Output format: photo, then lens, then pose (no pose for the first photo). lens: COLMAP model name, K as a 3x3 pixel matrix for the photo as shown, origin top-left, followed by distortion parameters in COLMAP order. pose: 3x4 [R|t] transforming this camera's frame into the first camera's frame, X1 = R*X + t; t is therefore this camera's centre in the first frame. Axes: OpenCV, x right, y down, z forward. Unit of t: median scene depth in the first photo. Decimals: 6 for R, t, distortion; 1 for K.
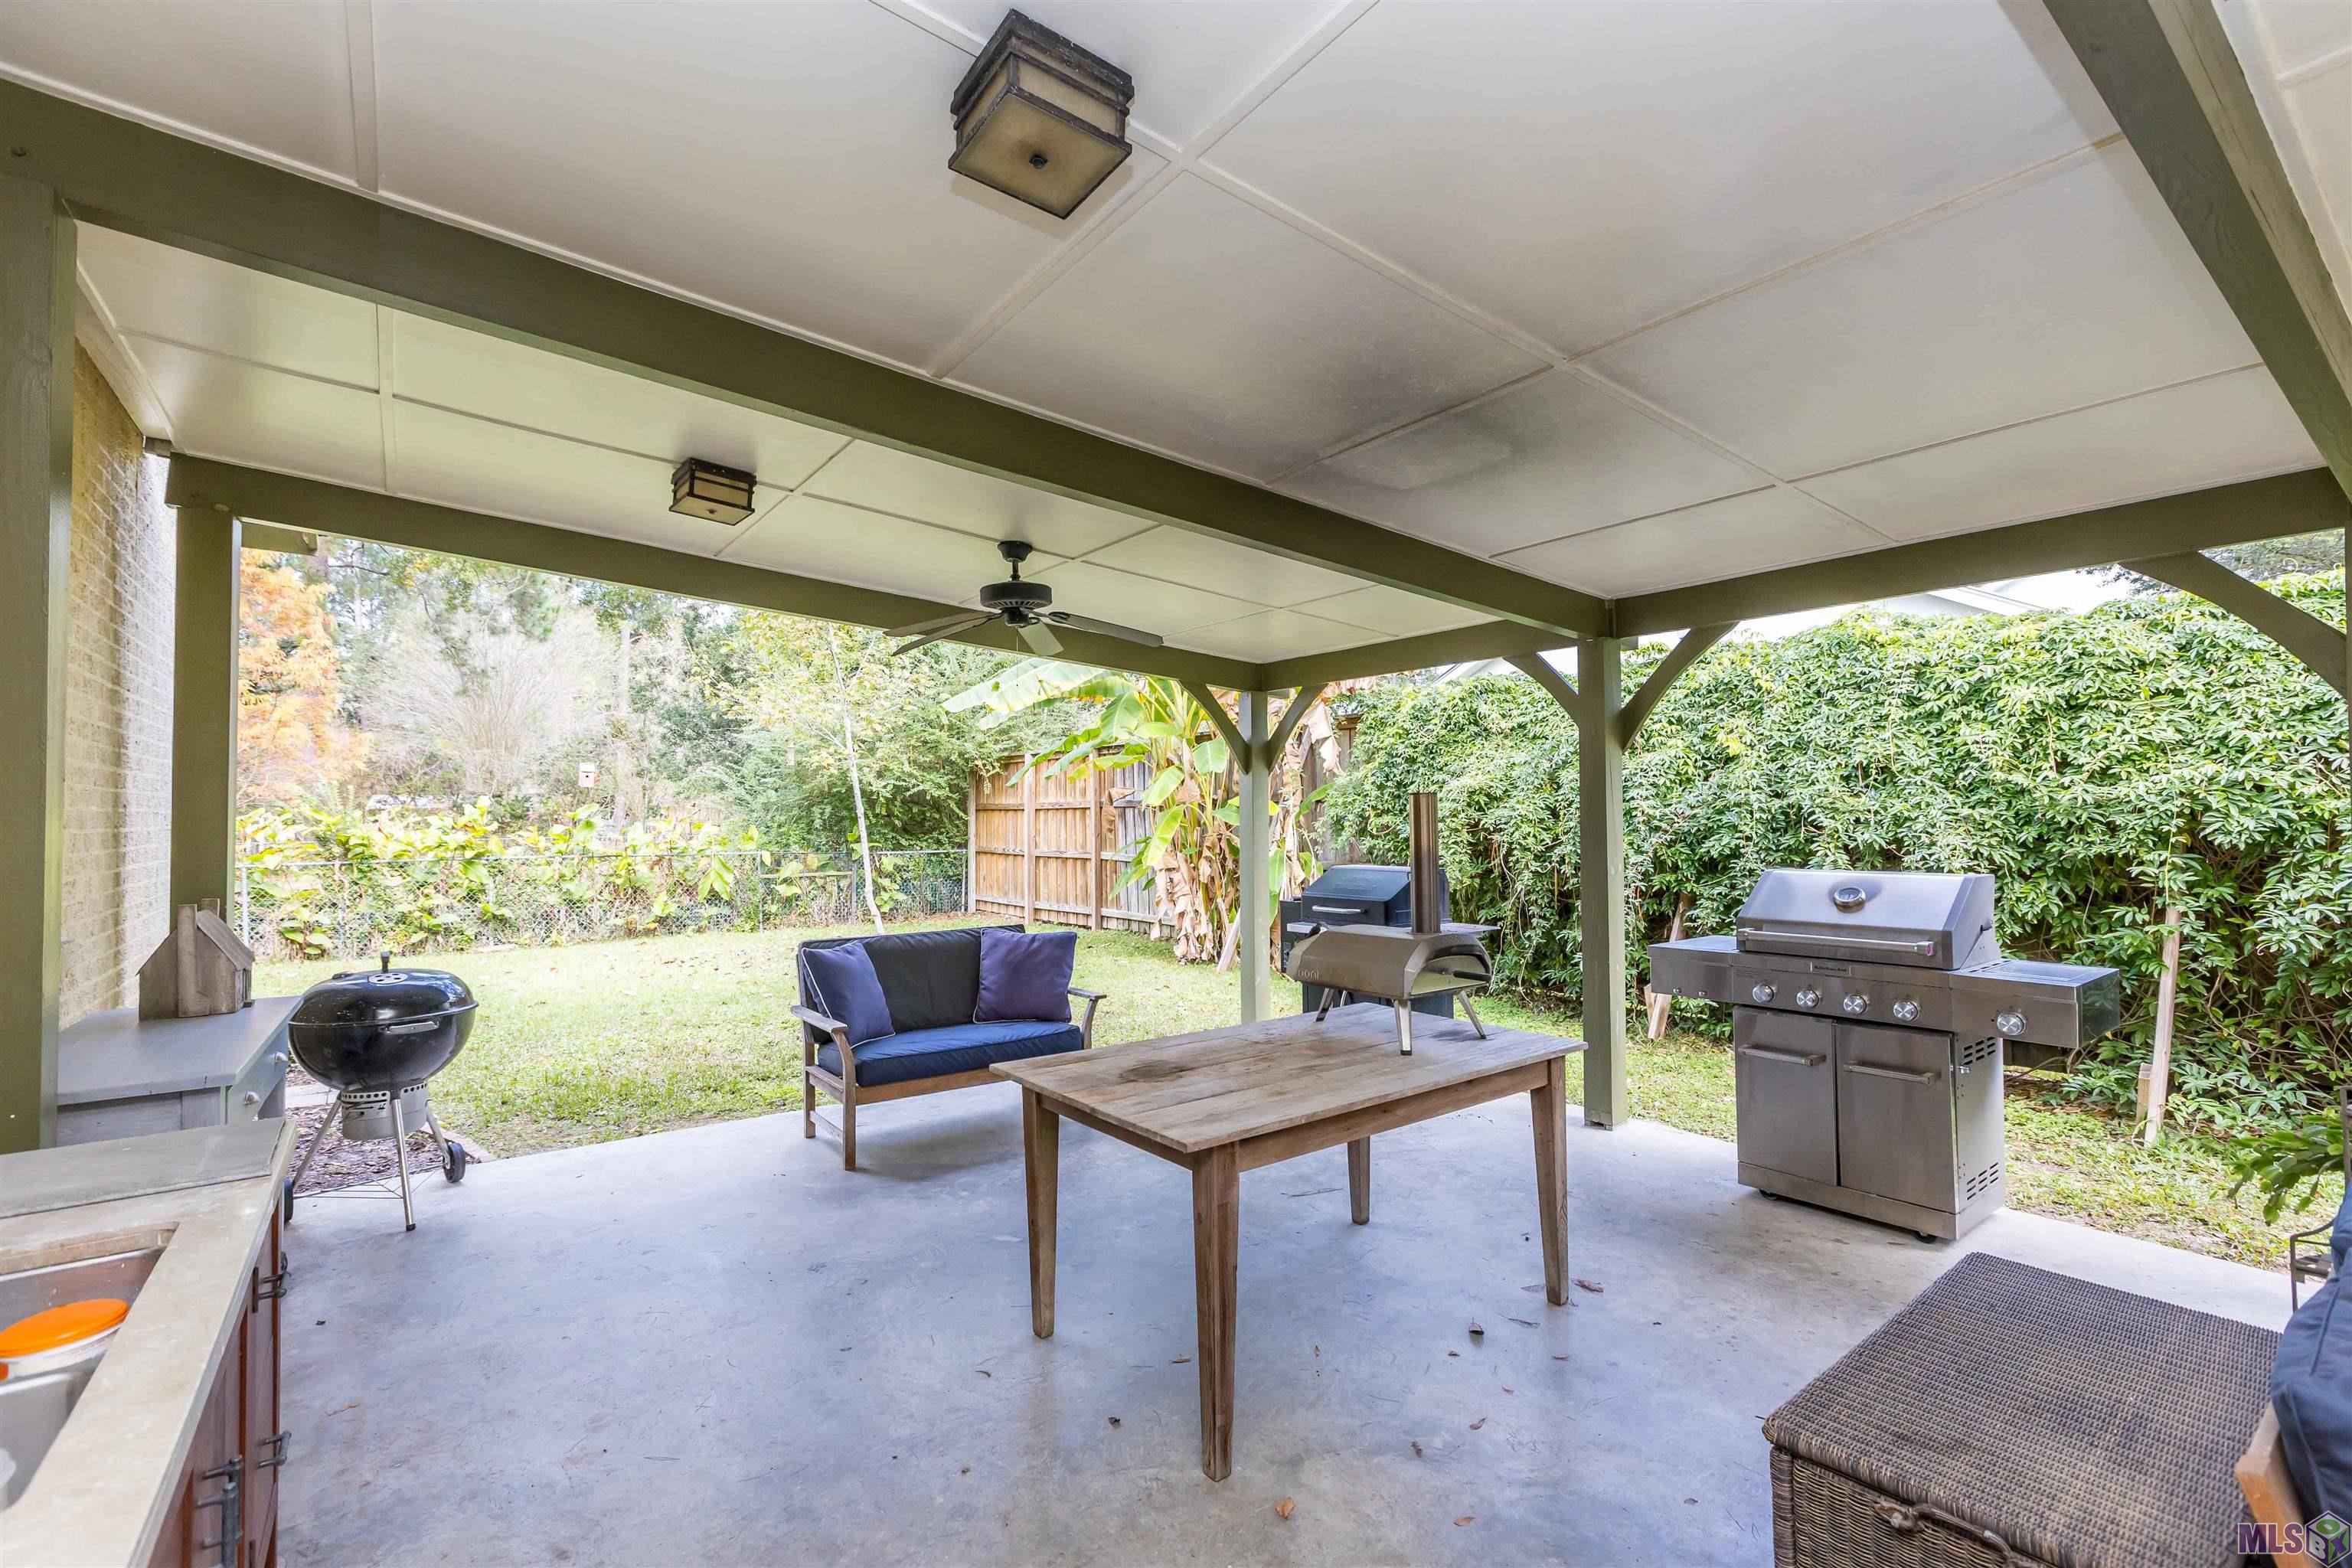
lens RADIAL K [[1062.3, 0, 1177.6], [0, 1062.3, 786.0], [0, 0, 1]] dist [0.006308, 0.001562]
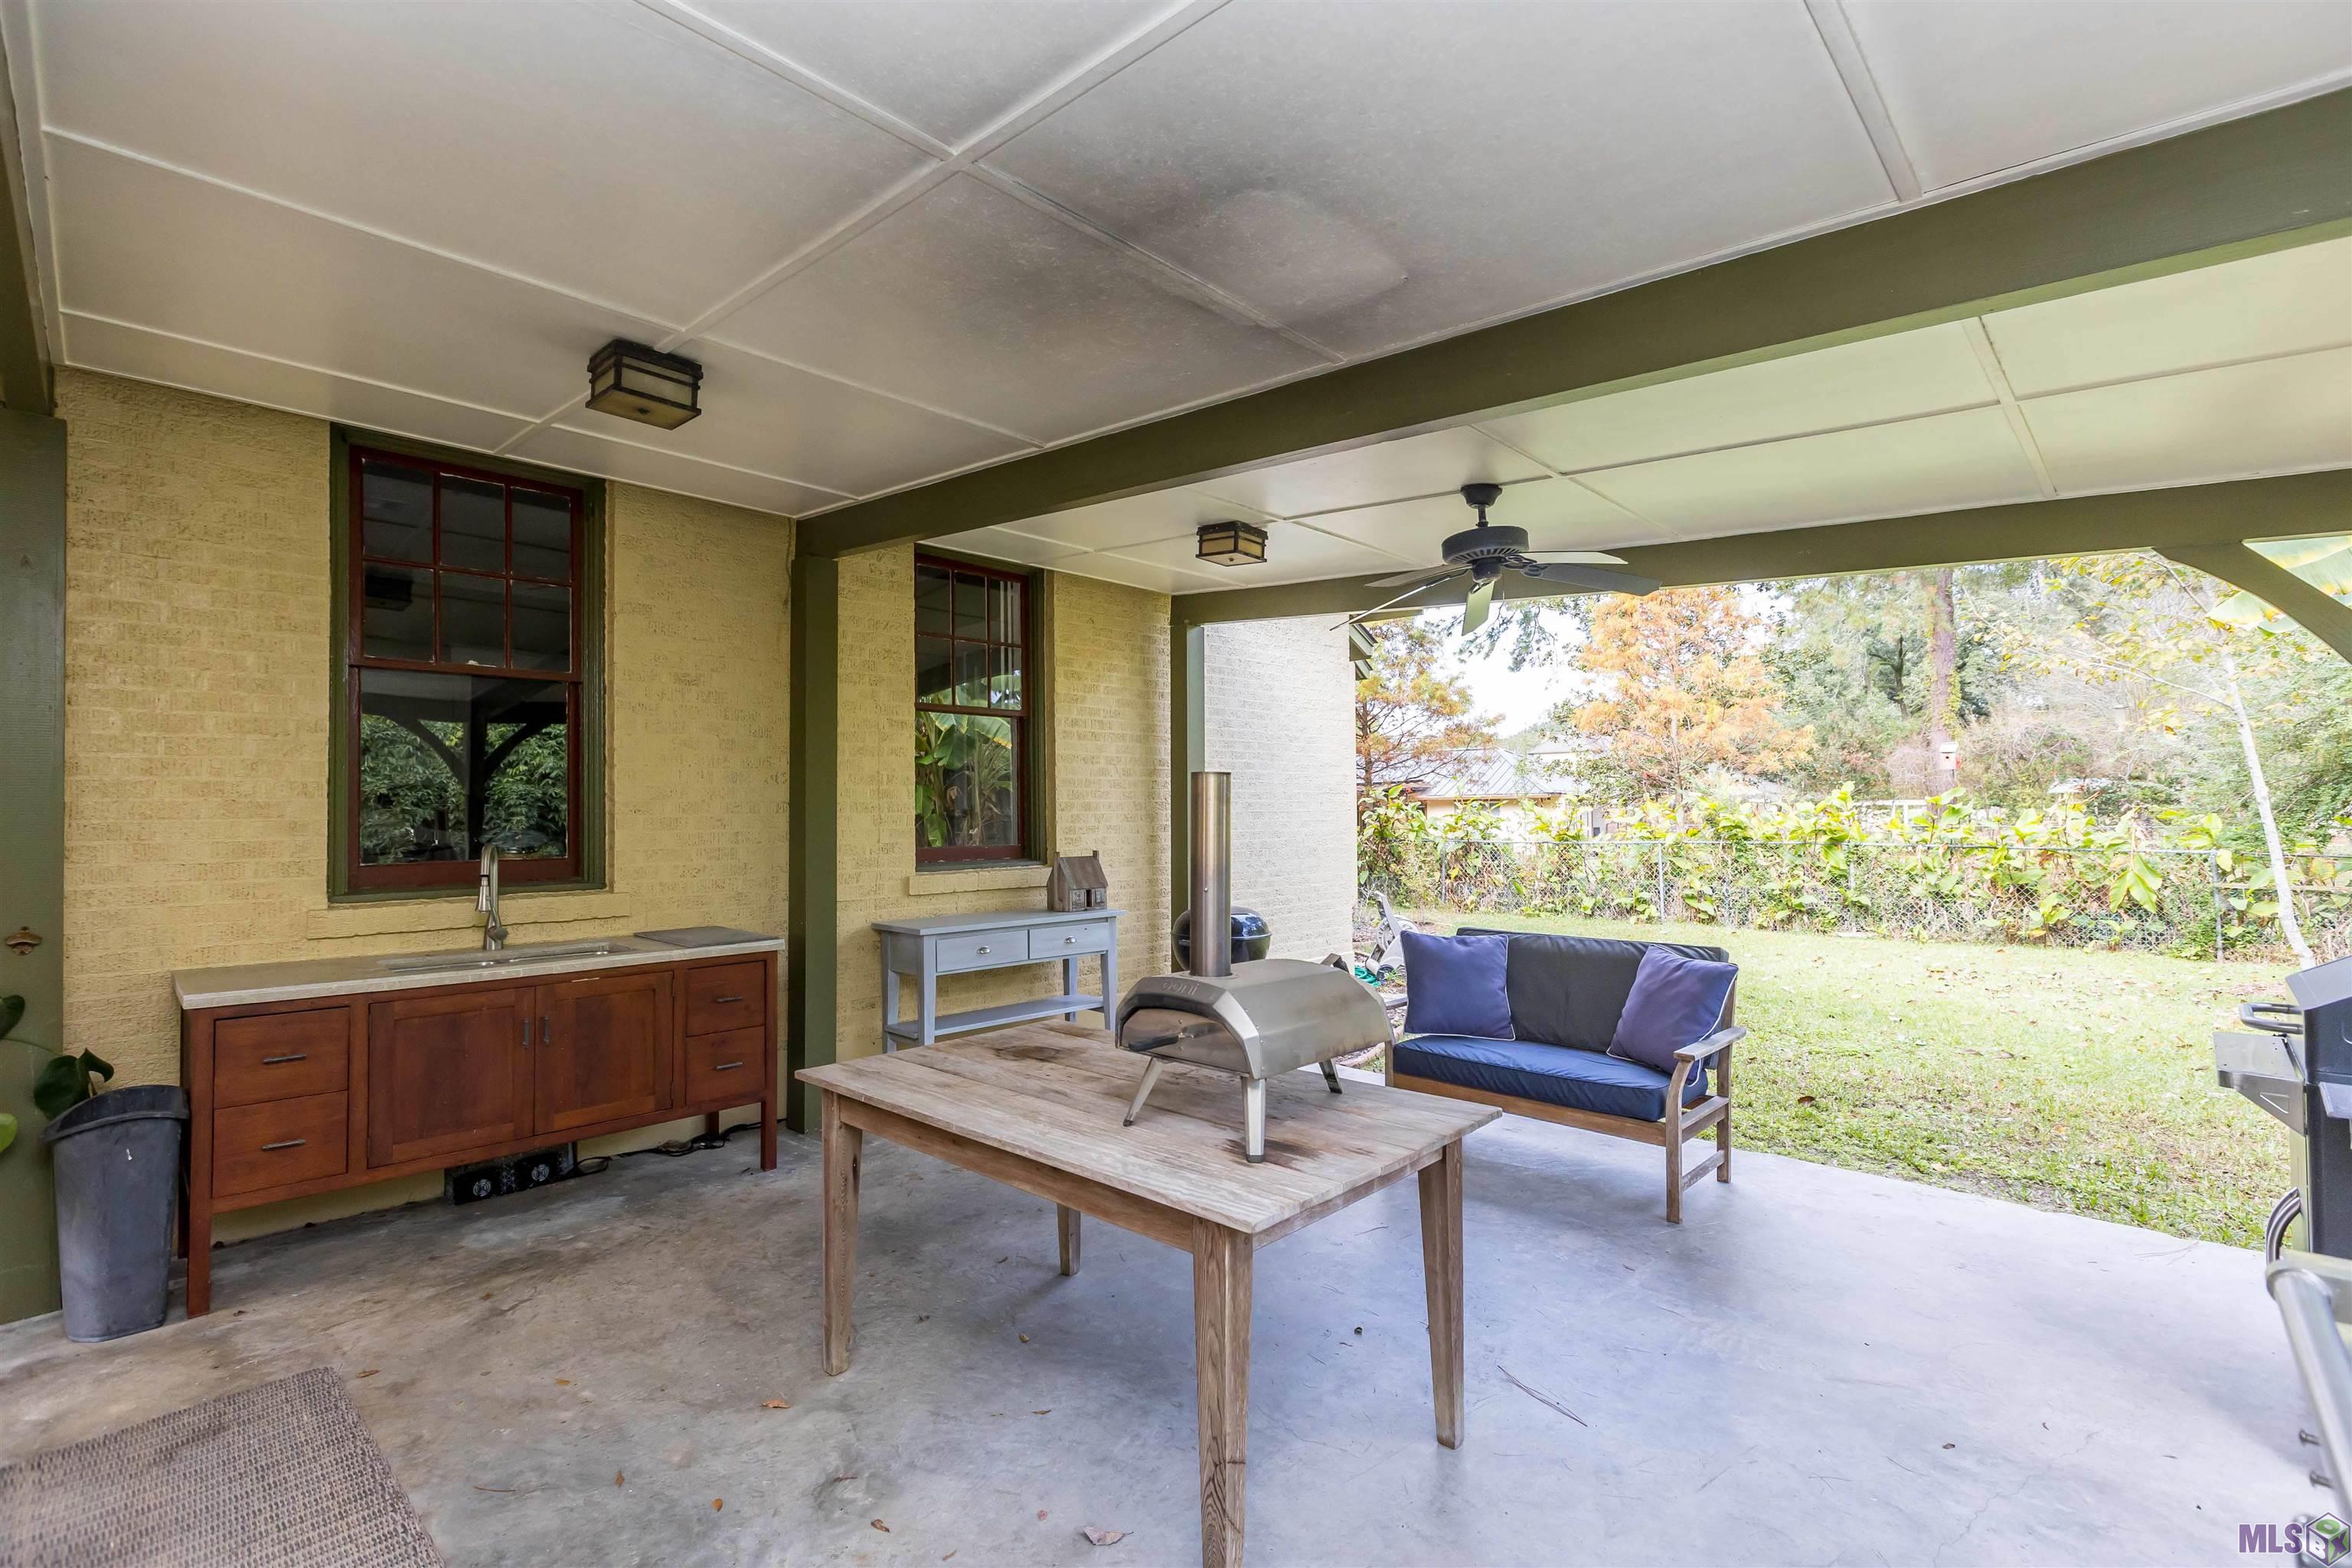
lens RADIAL K [[1062.3, 0, 1173.0], [0, 1062.3, 791.8], [0, 0, 1]] dist [0.006308, 0.001562]
pose [[0.160762, -0.010016, -0.986942, 0.238365], [0.030151, 0.999532, -0.005233, 0.006154], [0.986533, -0.028916, 0.160988, 0.228145]]
